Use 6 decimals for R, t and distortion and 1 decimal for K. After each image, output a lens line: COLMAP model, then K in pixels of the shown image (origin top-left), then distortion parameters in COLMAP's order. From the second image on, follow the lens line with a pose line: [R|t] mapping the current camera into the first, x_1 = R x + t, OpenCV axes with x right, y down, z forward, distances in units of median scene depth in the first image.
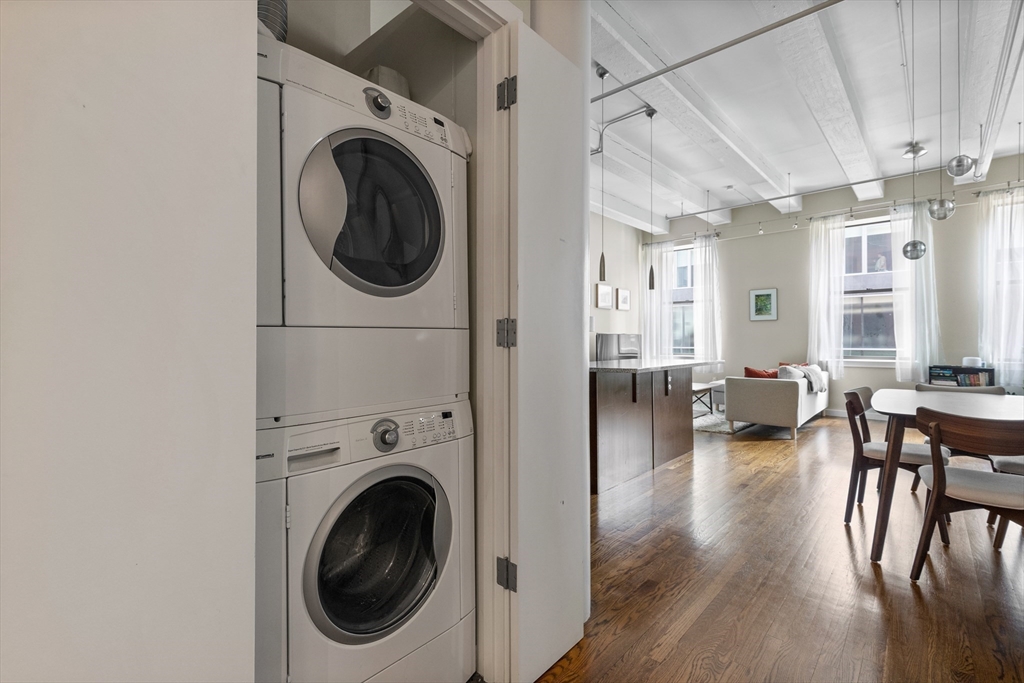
lens RADIAL K [[465.5, 0, 515.5], [0, 465.5, 335.6], [0, 0, 1]] dist [0.004592, -0.000075]
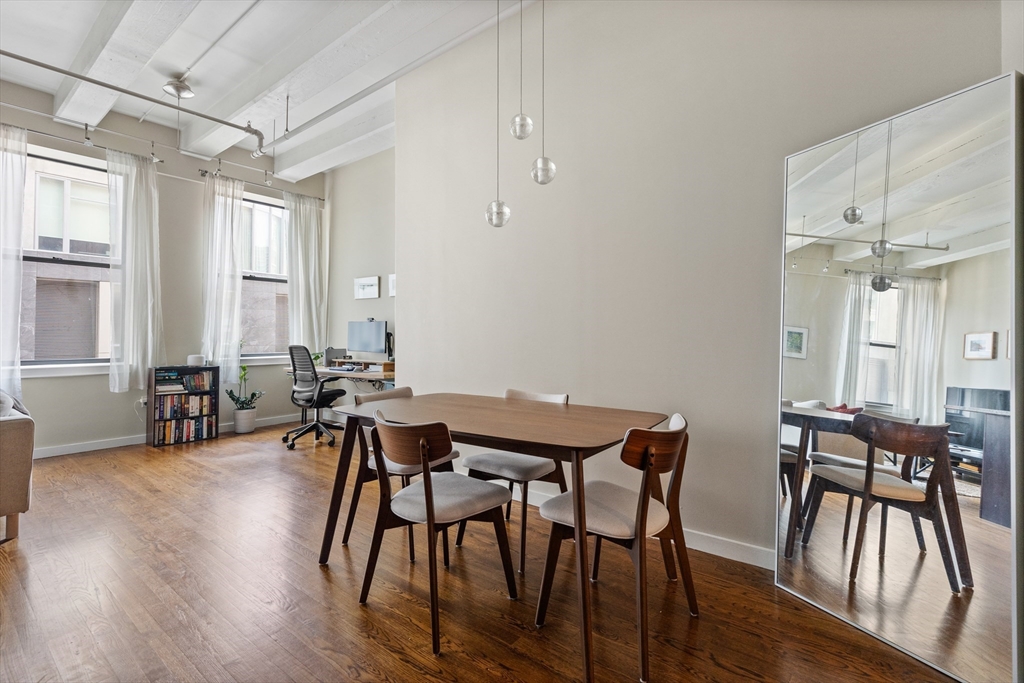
lens RADIAL K [[470.1, 0, 514.4], [0, 470.1, 325.6], [0, 0, 1]] dist [-0.000095, -0.000404]
pose [[-0.066959, 0.026273, 0.997410, 0.047238], [-0.008189, 0.999605, -0.026881, 0.008530], [-0.997722, -0.009968, -0.066718, 0.398978]]
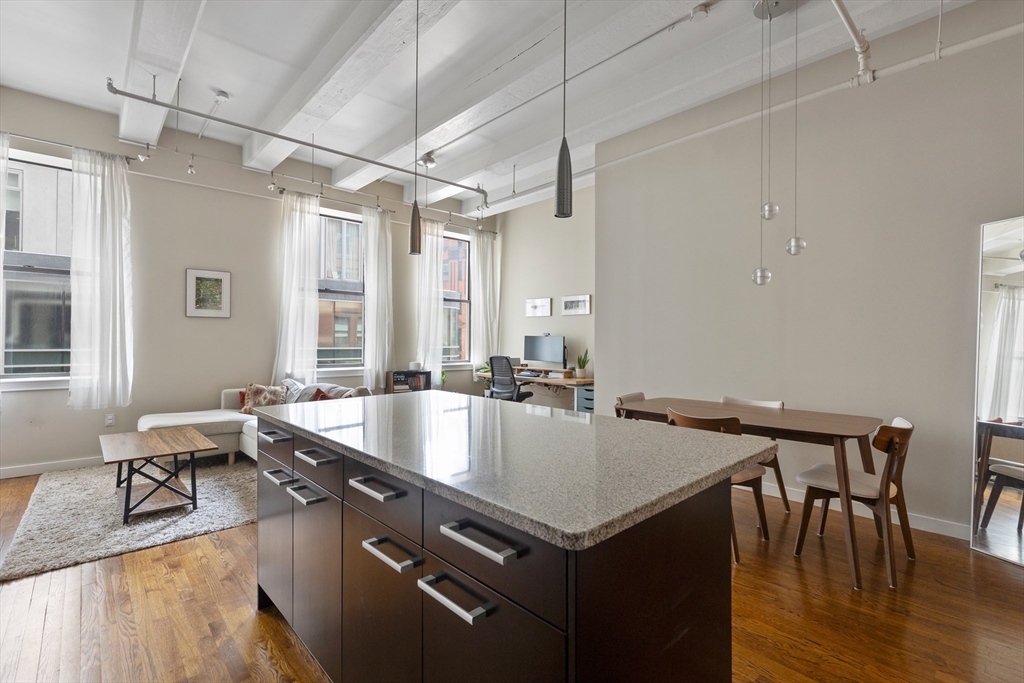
lens RADIAL K [[465.5, 0, 515.5], [0, 465.5, 335.6], [0, 0, 1]] dist [0.004592, -0.000075]
pose [[0.092659, 0.014435, 0.995593, -0.098203], [-0.016079, 0.999786, -0.012999, -0.005541], [-0.995568, -0.014804, 0.092871, 0.565758]]
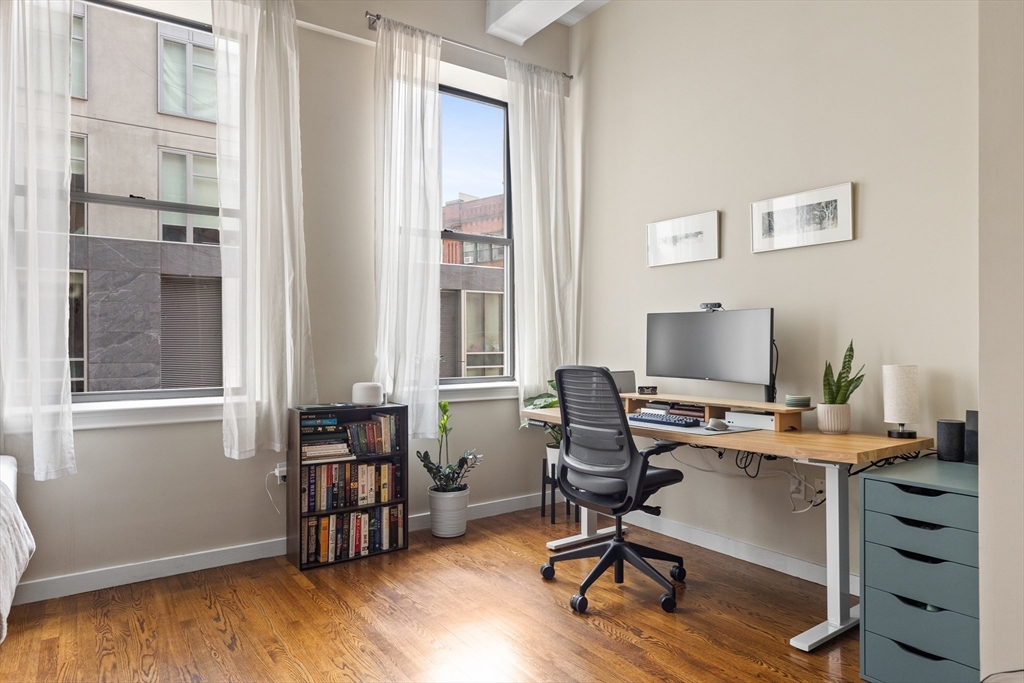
lens RADIAL K [[620.3, 0, 514.0], [0, 620.3, 345.2], [0, 0, 1]] dist [0.001904, 0.000476]
pose [[0.224842, 0.002459, 0.974392, 0.375484], [-0.006555, 0.999978, -0.001011, 0.008851], [-0.974373, -0.006160, 0.224853, 0.631198]]
